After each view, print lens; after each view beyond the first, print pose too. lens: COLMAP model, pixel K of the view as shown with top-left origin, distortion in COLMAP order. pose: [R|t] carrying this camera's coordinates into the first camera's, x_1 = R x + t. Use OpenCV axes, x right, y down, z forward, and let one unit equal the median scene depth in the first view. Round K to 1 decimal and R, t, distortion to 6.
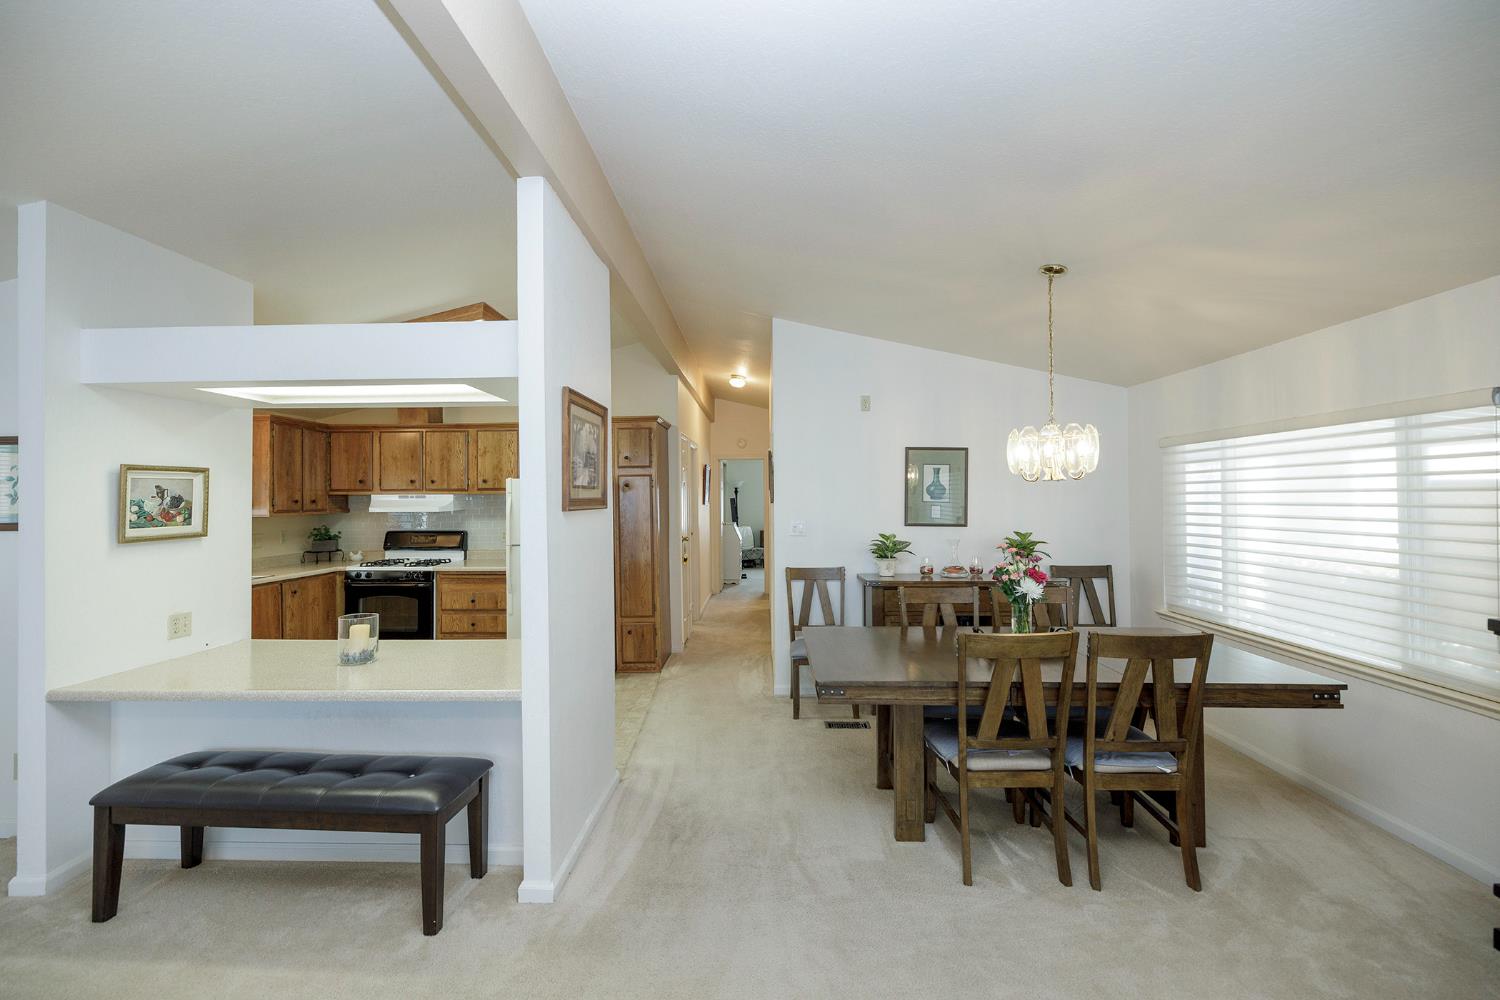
lens RADIAL K [[628.1, 0, 742.4], [0, 628.1, 492.2], [0, 0, 1]] dist [0.001439, -0.000148]
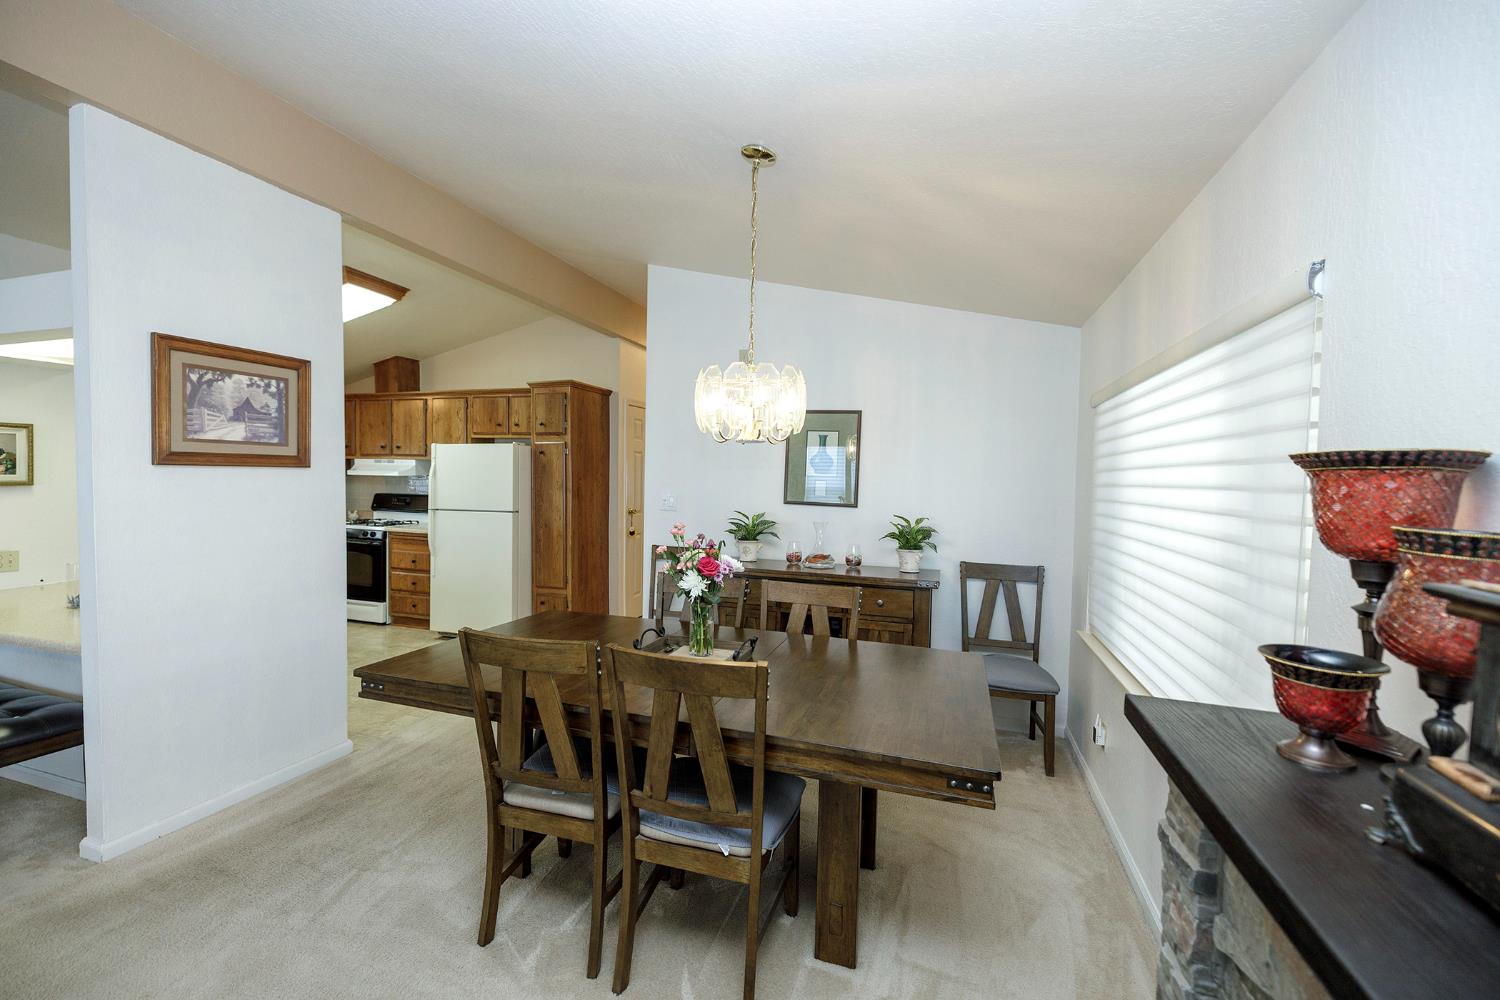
lens RADIAL K [[630.0, 0, 742.5], [0, 630.0, 496.5], [0, 0, 1]] dist [0.001282, -0.000019]
pose [[0.959054, 0.034614, -0.281102, 0.414846], [-0.023240, 0.998774, 0.043697, 0.007075], [0.282270, -0.035375, 0.958683, 0.162869]]
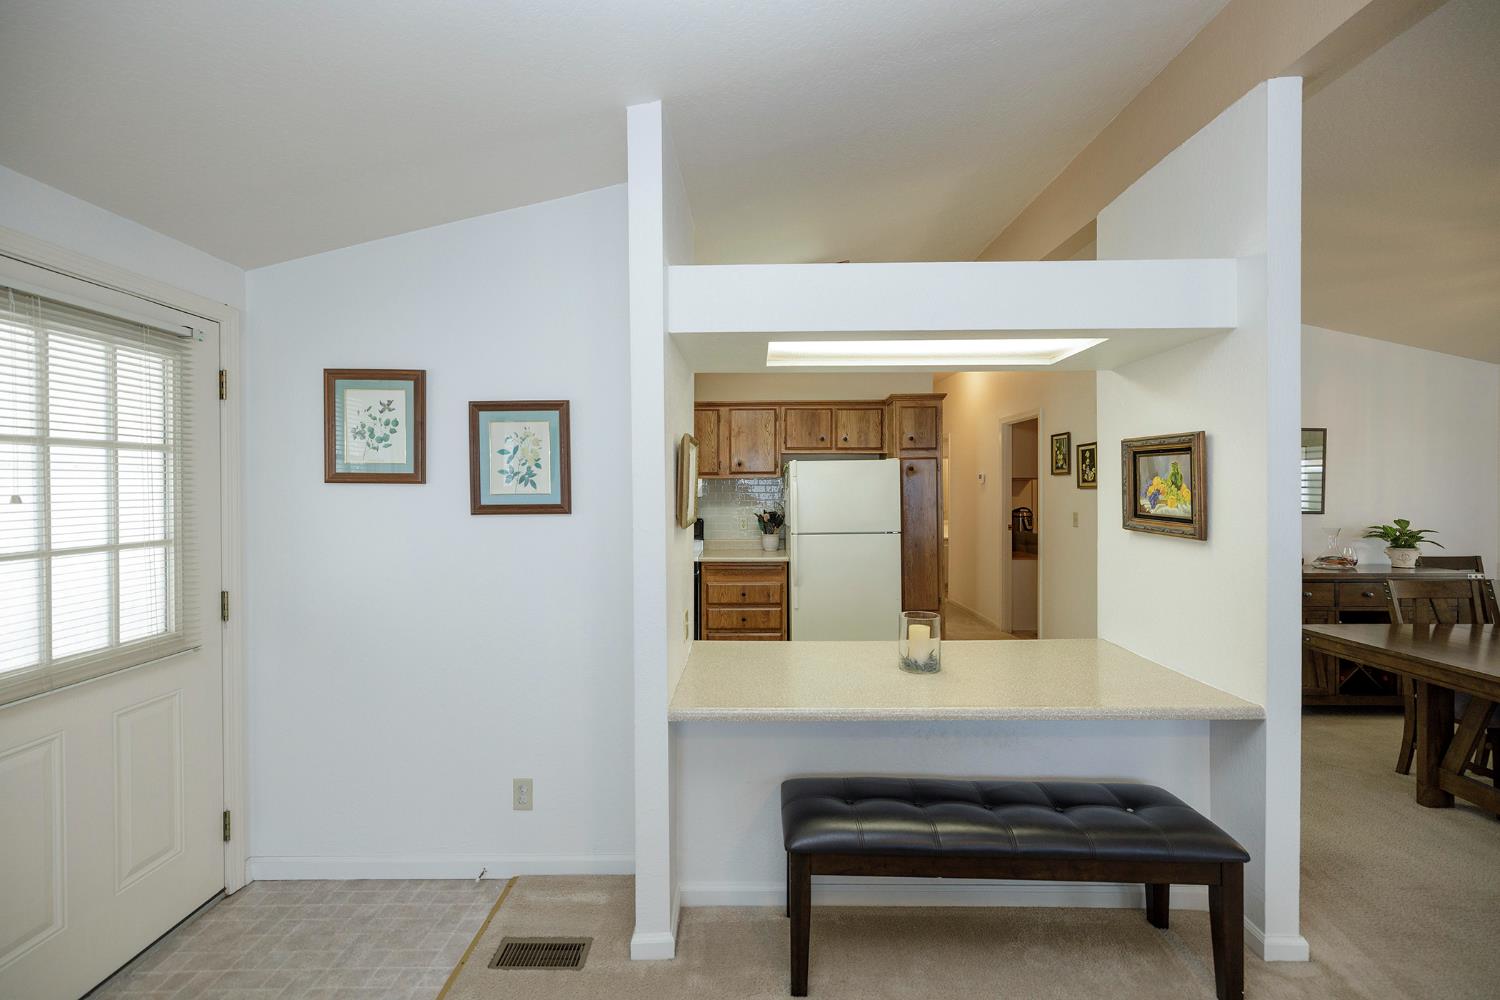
lens RADIAL K [[628.1, 0, 742.4], [0, 628.1, 492.2], [0, 0, 1]] dist [0.001439, -0.000148]
pose [[0.999726, 0.002987, 0.023228, -0.484449], [-0.003348, 0.999874, 0.015545, 0.010202], [-0.023178, -0.015618, 0.999609, 0.088316]]
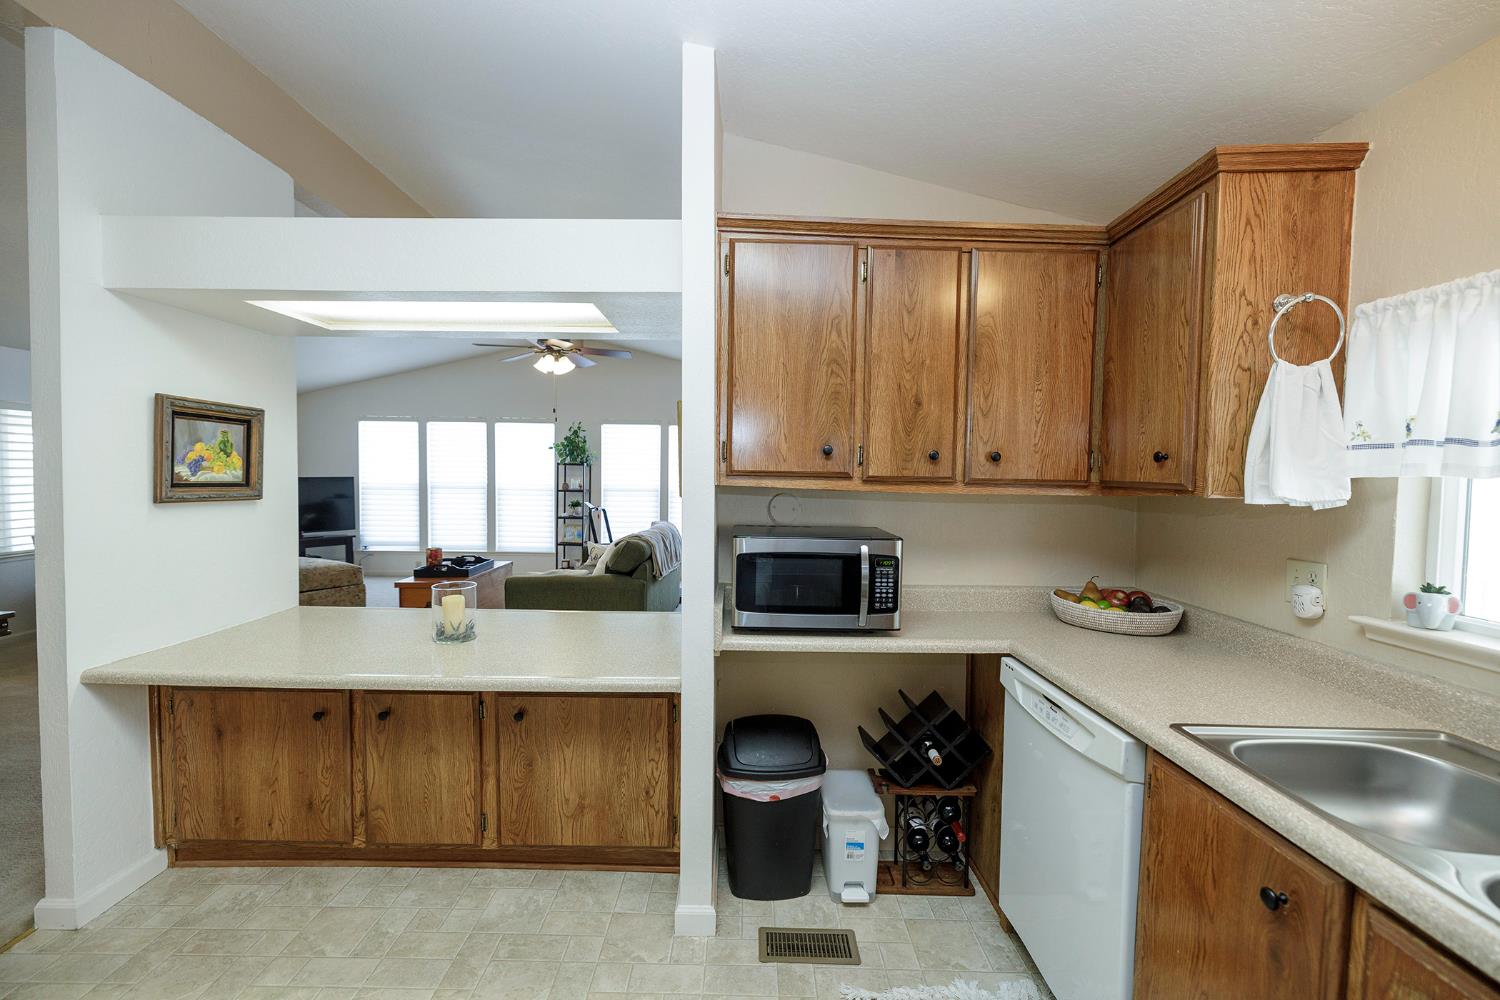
lens RADIAL K [[628.1, 0, 742.4], [0, 628.1, 492.2], [0, 0, 1]] dist [0.001439, -0.000148]
pose [[-0.999586, -0.004233, -0.028475, -0.545002], [-0.004906, 0.999709, 0.023620, 0.028374], [0.028367, 0.023750, -0.999315, 1.034958]]
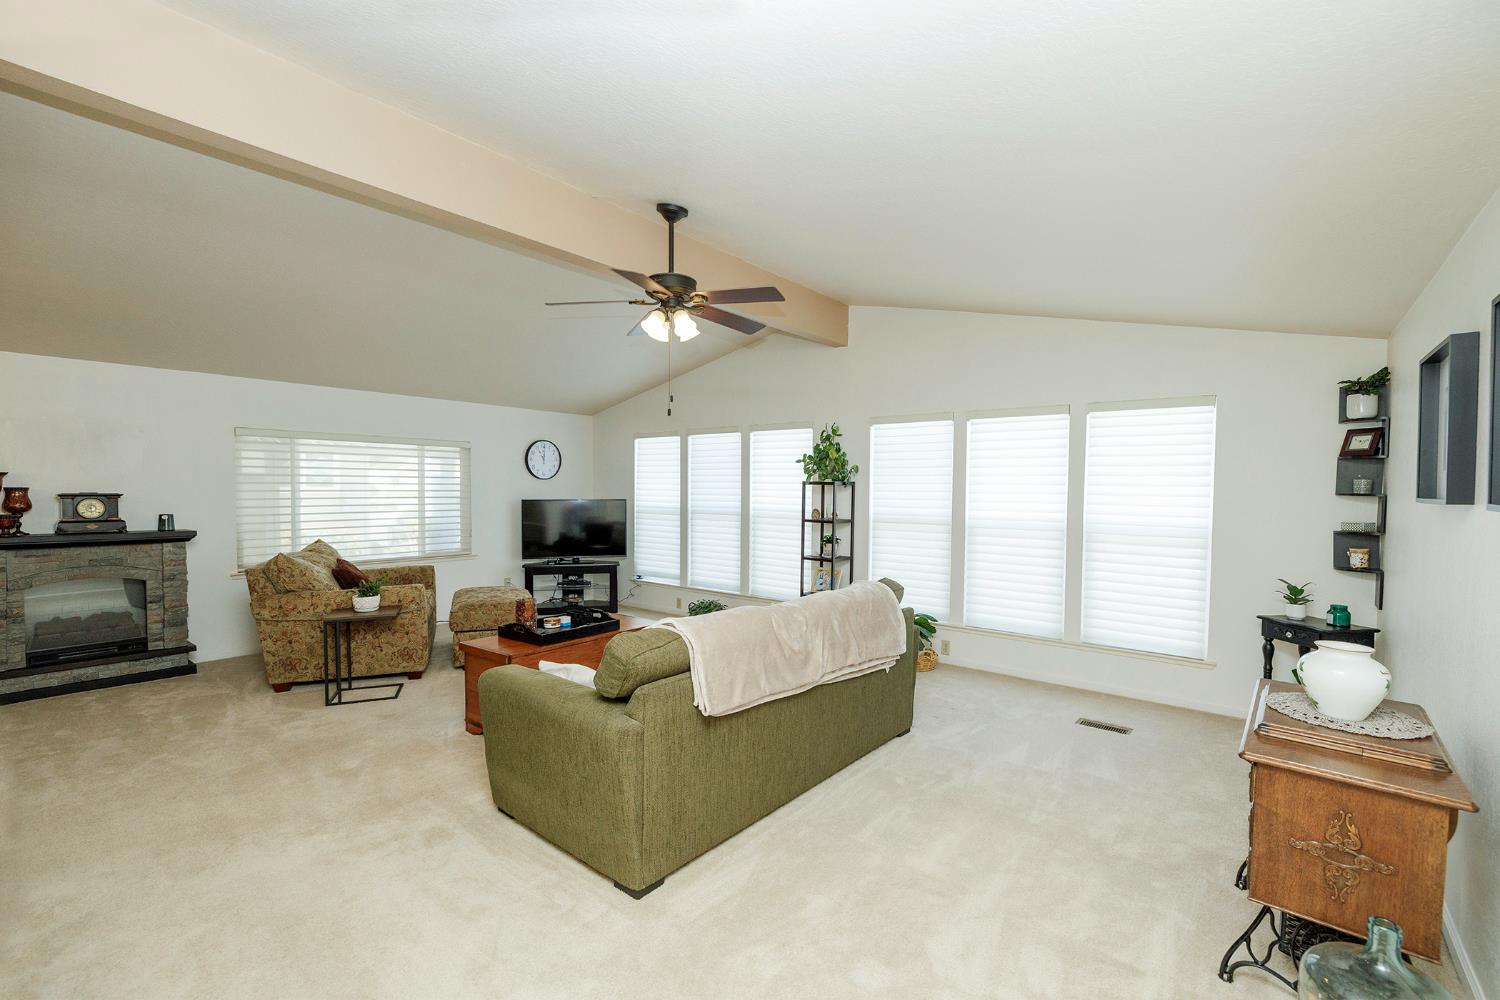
lens RADIAL K [[651.4, 0, 750.0], [0, 651.4, 500.0], [0, 0, 1]] dist [0.000140, -0.000080]
pose [[-0.796024, -0.011133, 0.605162, -0.753083], [-0.008949, 0.999938, 0.006625, 0.020804], [-0.605198, -0.000142, -0.796075, 0.459028]]
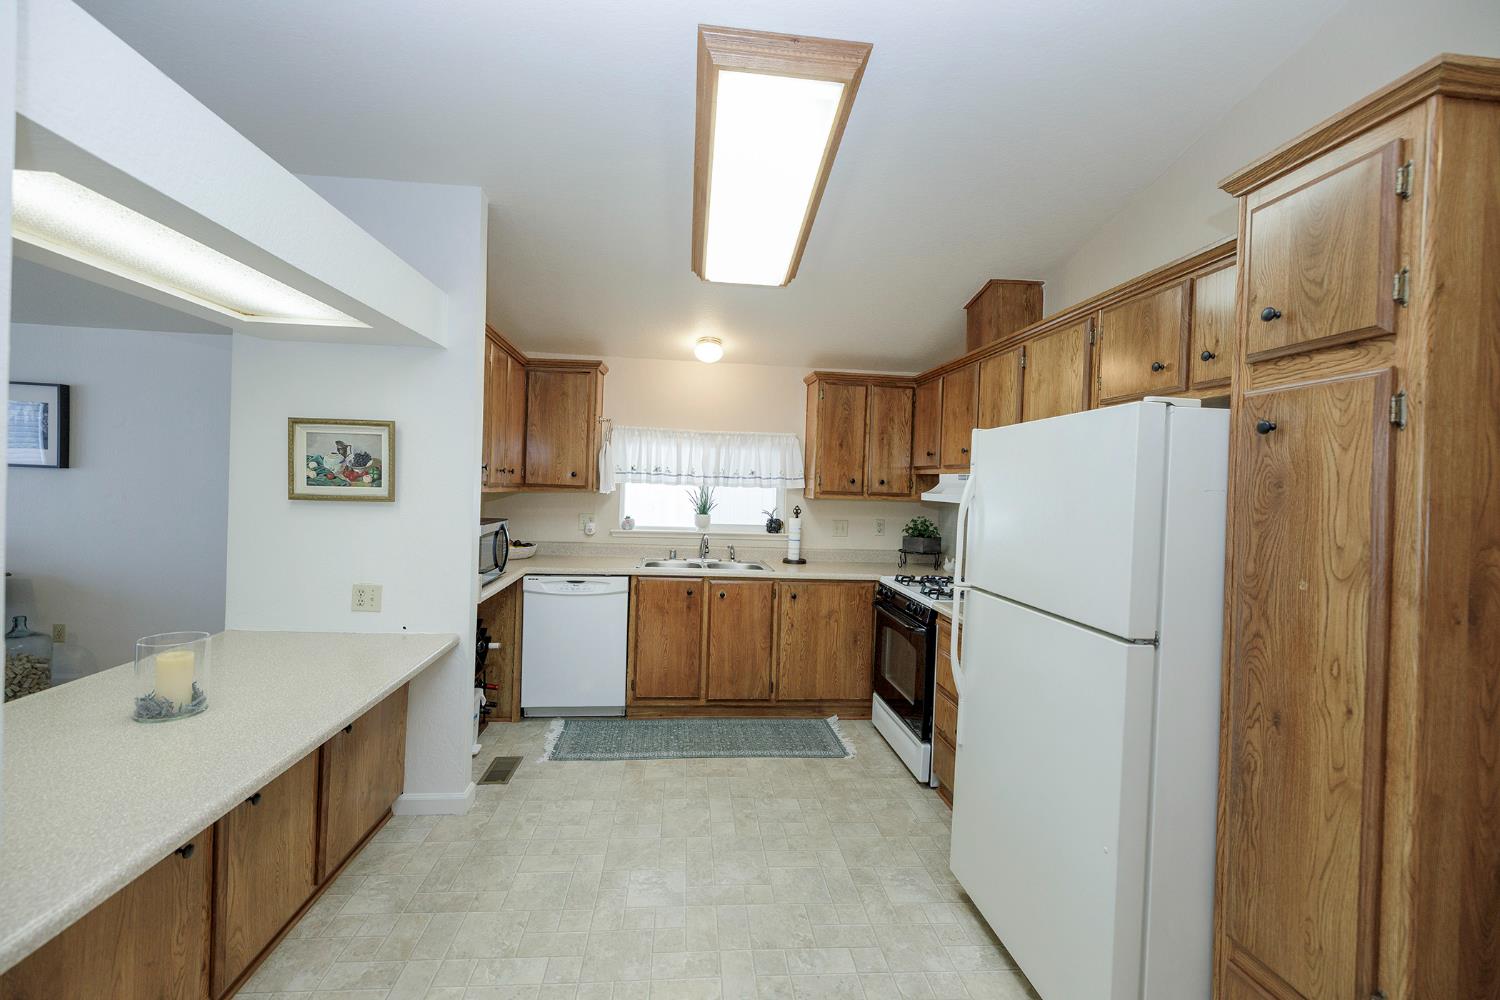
lens RADIAL K [[628.1, 0, 742.4], [0, 628.1, 492.2], [0, 0, 1]] dist [0.001439, -0.000148]
pose [[0.131862, 0.026964, -0.990901, 0.035771], [-0.026994, 0.999357, 0.023602, 0.014853], [0.990900, 0.023636, 0.132506, 0.815514]]
